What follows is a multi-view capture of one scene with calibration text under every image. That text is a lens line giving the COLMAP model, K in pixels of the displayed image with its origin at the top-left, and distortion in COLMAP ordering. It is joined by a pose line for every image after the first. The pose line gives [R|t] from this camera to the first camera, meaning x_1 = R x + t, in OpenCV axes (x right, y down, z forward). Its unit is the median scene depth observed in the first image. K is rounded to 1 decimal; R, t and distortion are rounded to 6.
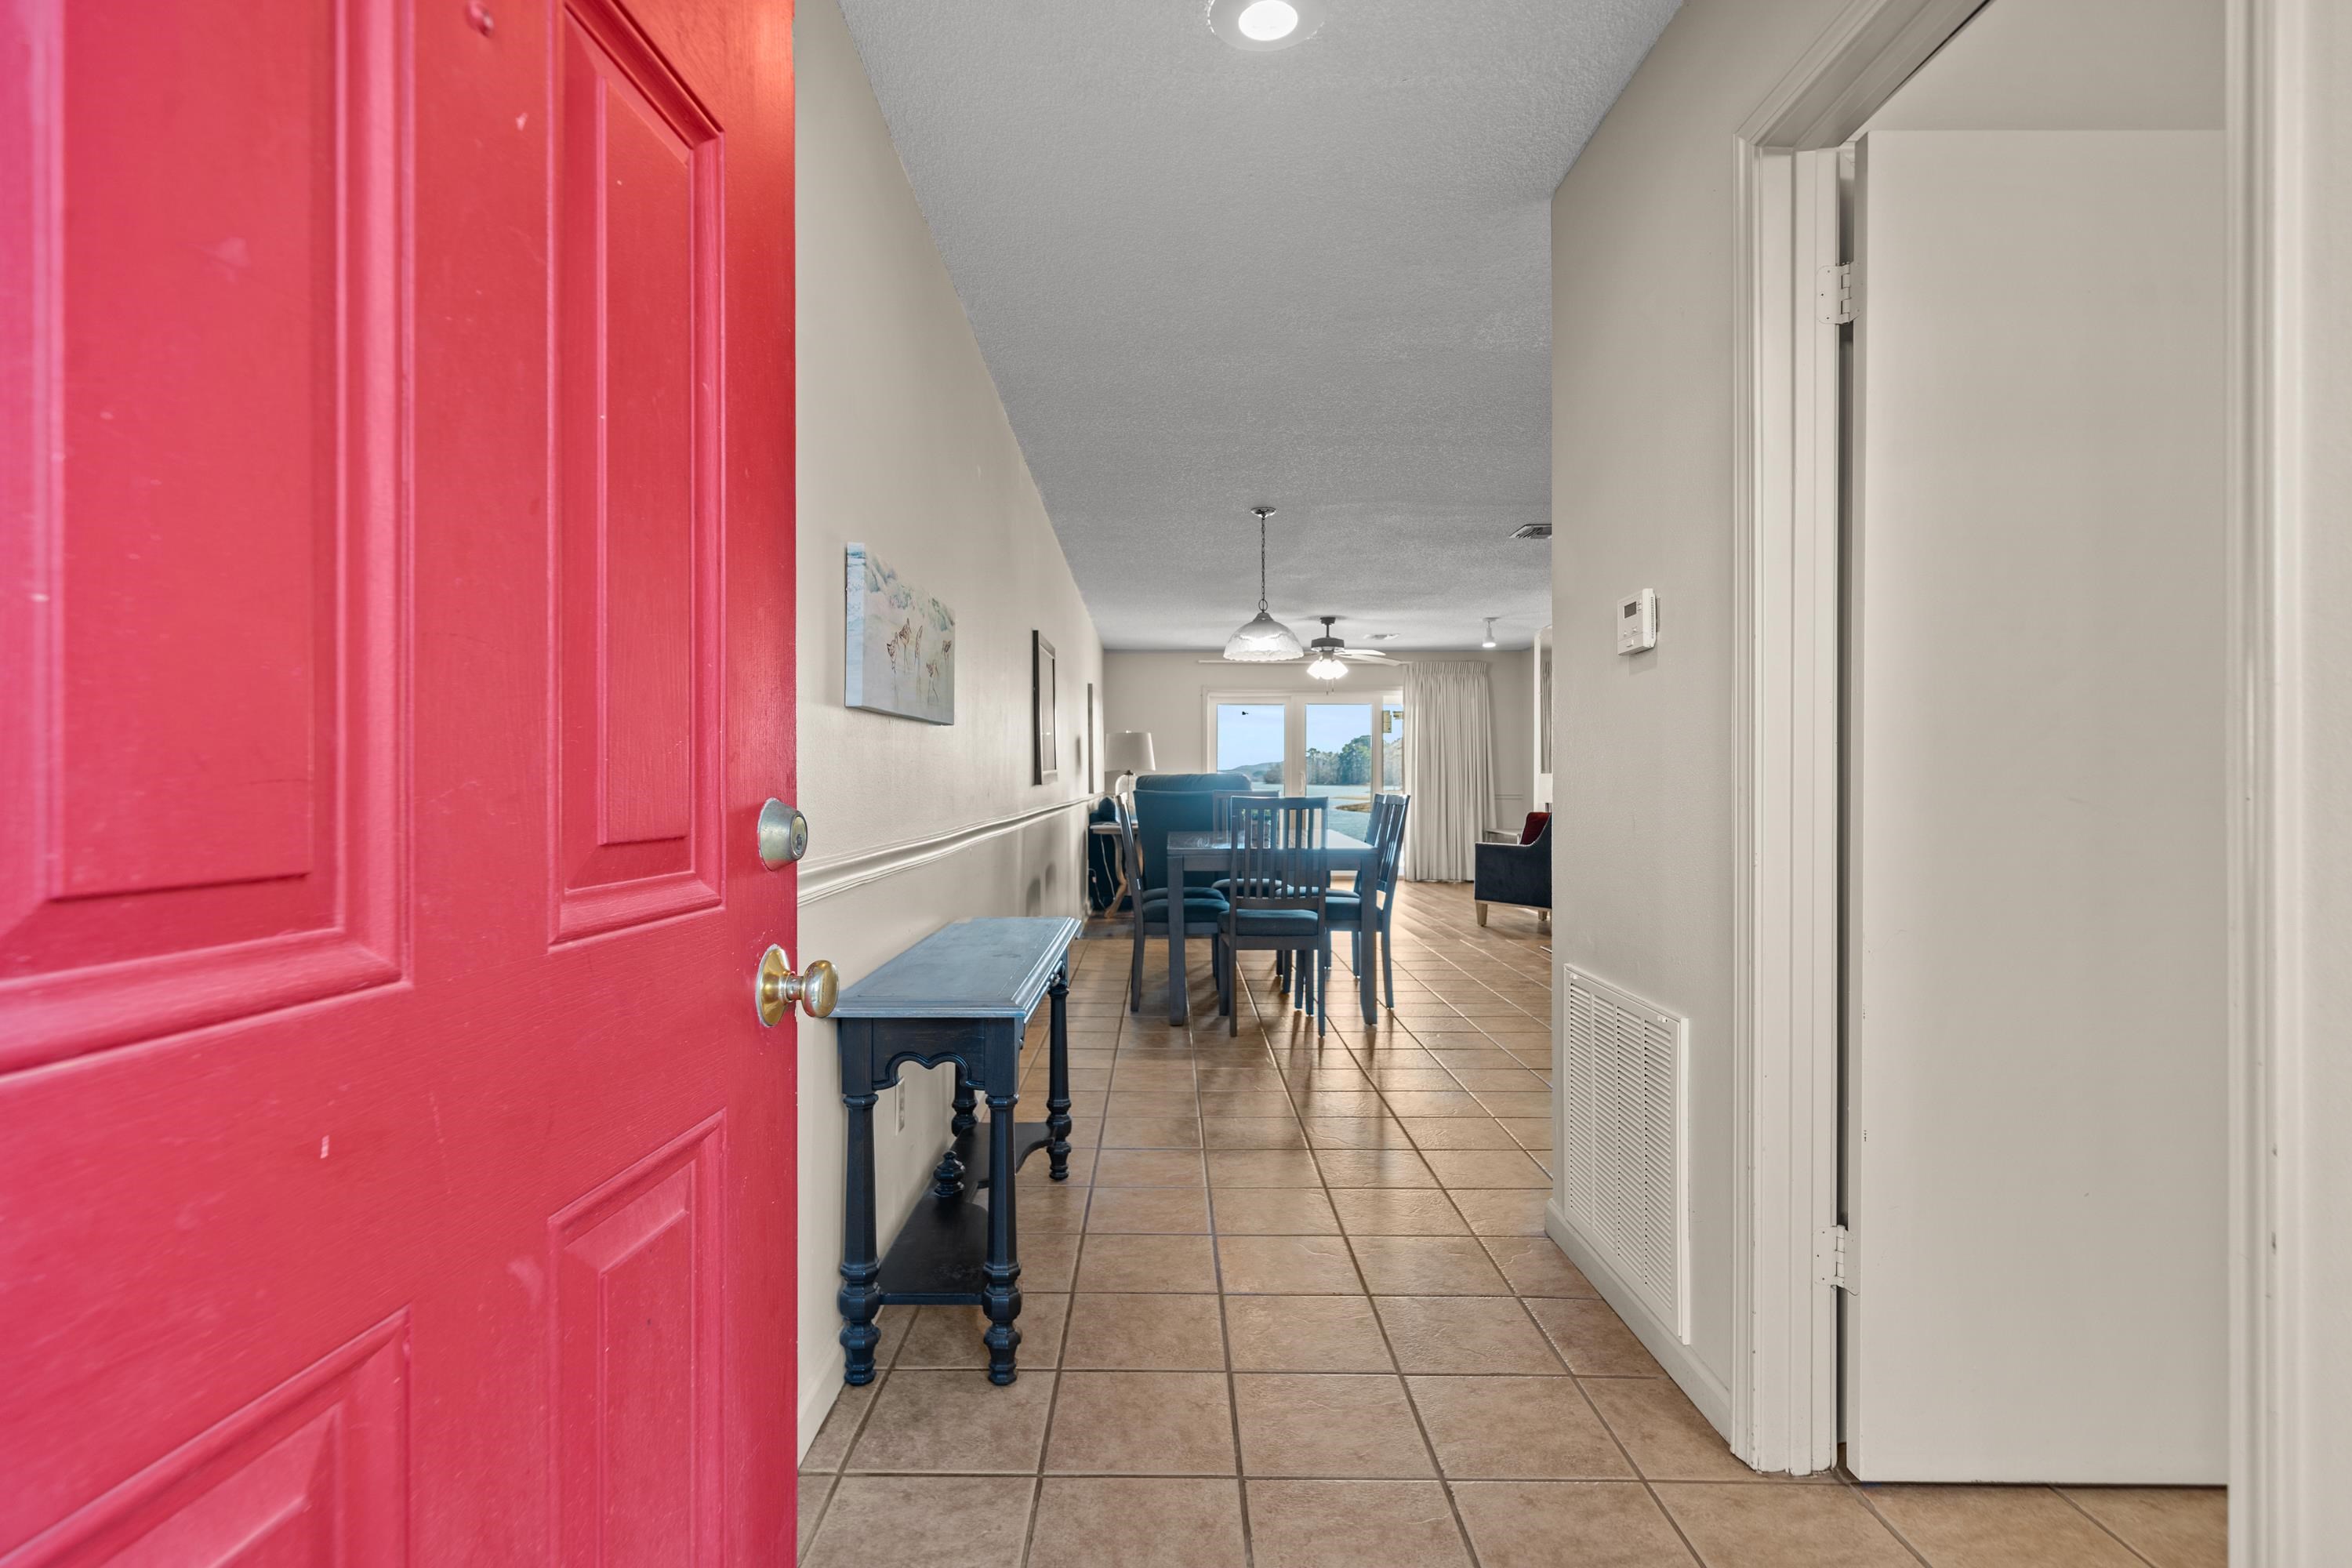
lens RADIAL K [[1089.3, 0, 1178.7], [0, 1089.3, 773.4], [0, 0, 1]] dist [-0.000791, 0.000105]
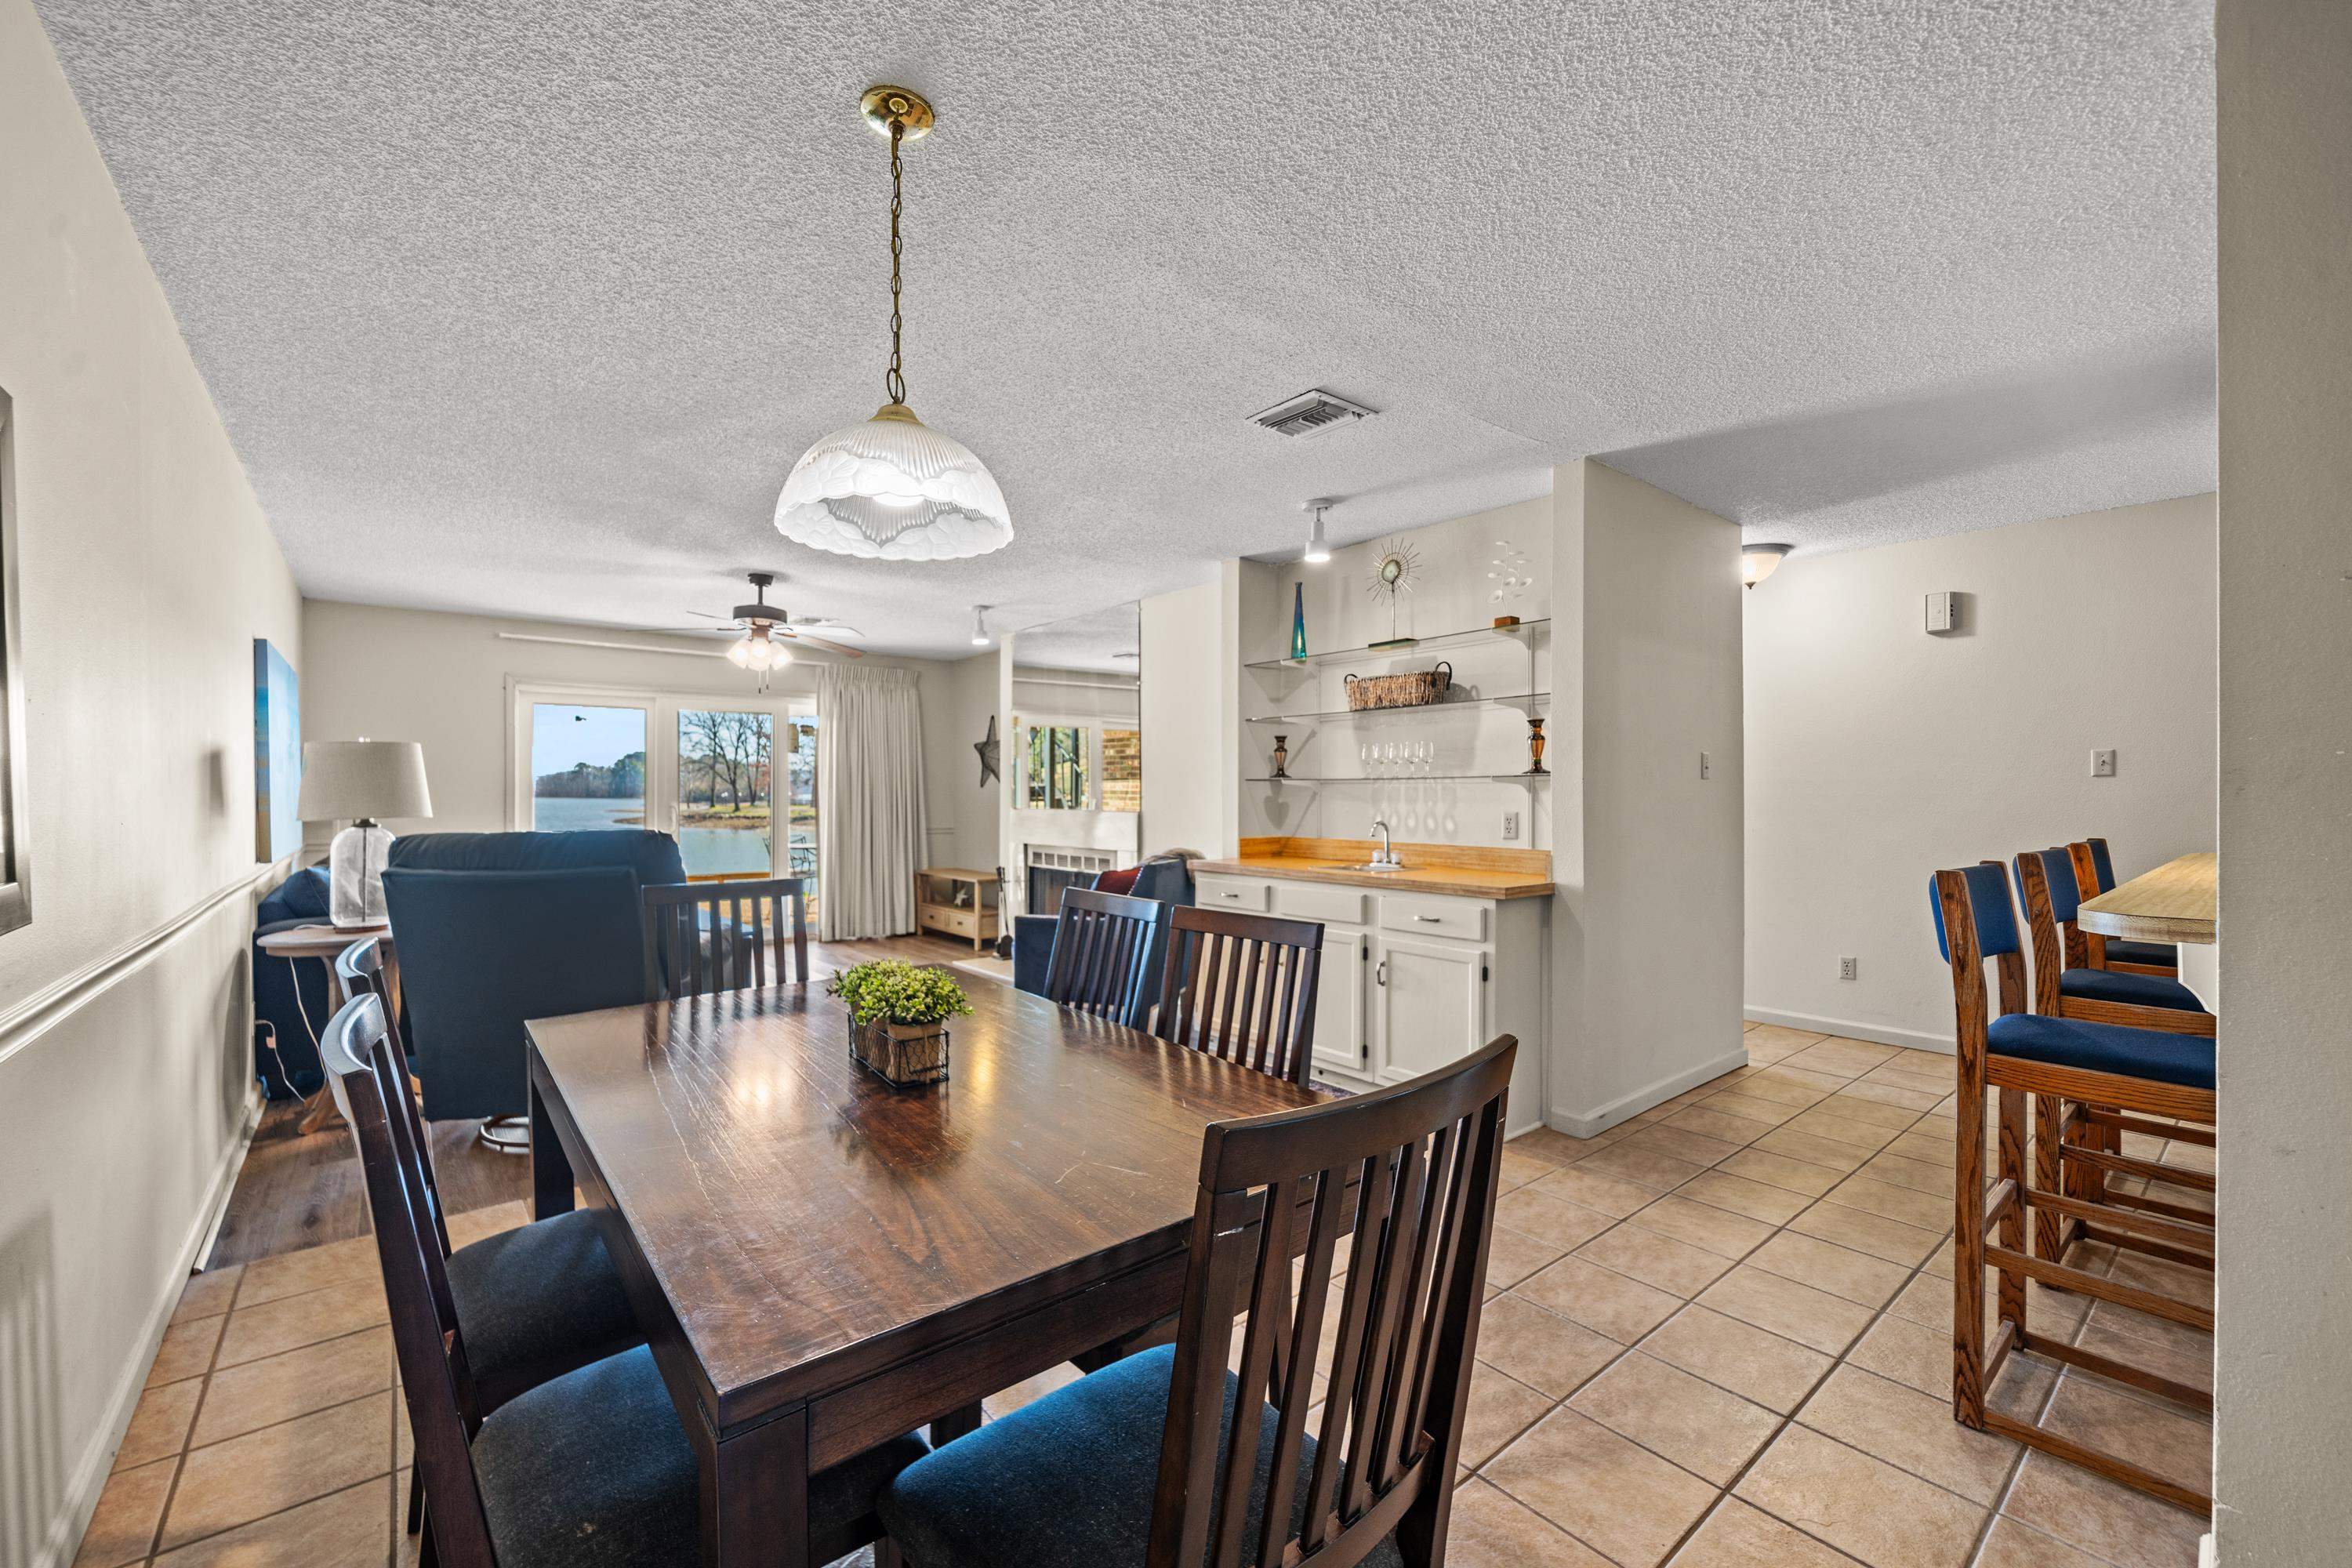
lens RADIAL K [[929.5, 0, 1141.1], [0, 929.5, 786.5], [0, 0, 1]] dist [-0.004528, 0.000041]
pose [[0.787478, 0.002612, 0.616338, -0.025819], [-0.001676, 0.999996, -0.002096, -0.015491], [-0.616341, 0.000617, 0.787479, 0.422112]]
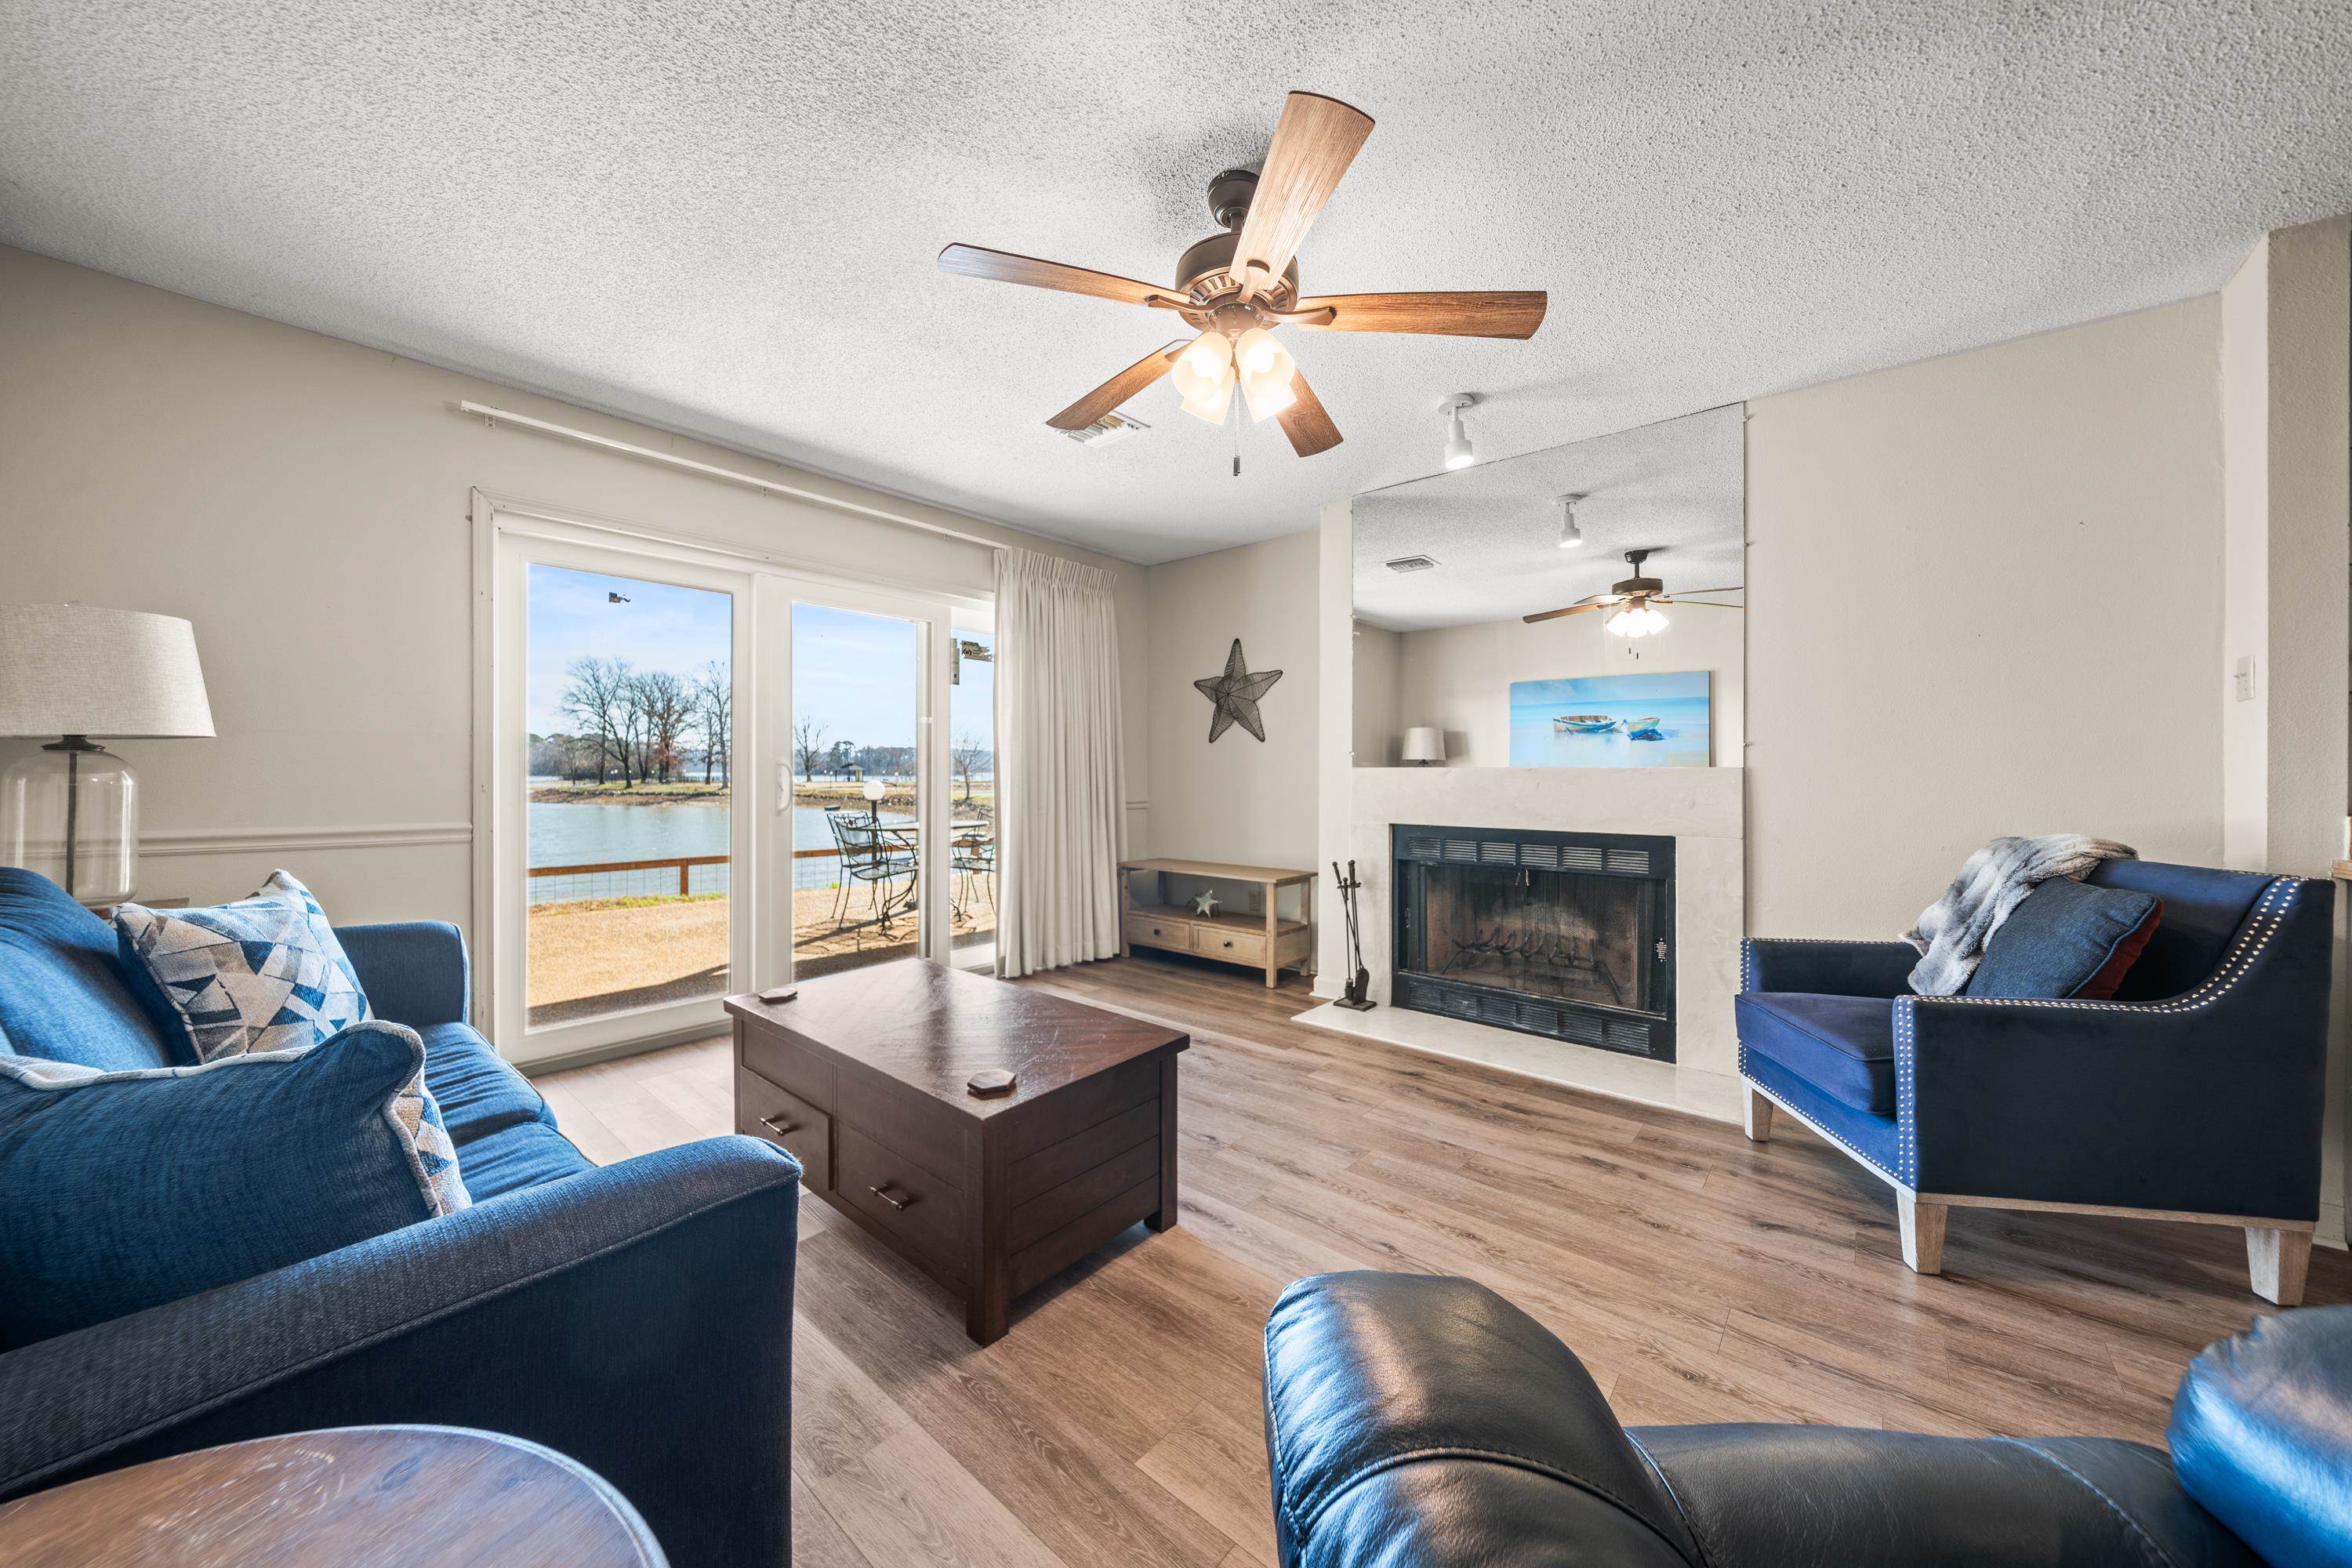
lens RADIAL K [[808.6, 0, 1160.6], [0, 808.6, 773.3], [0, 0, 1]] dist [-0.005548, -0.000542]
pose [[0.665278, -0.000317, 0.746596, -0.025695], [-0.005671, 0.999969, 0.005477, 0.001449], [-0.746574, -0.007878, 0.665255, 0.880115]]
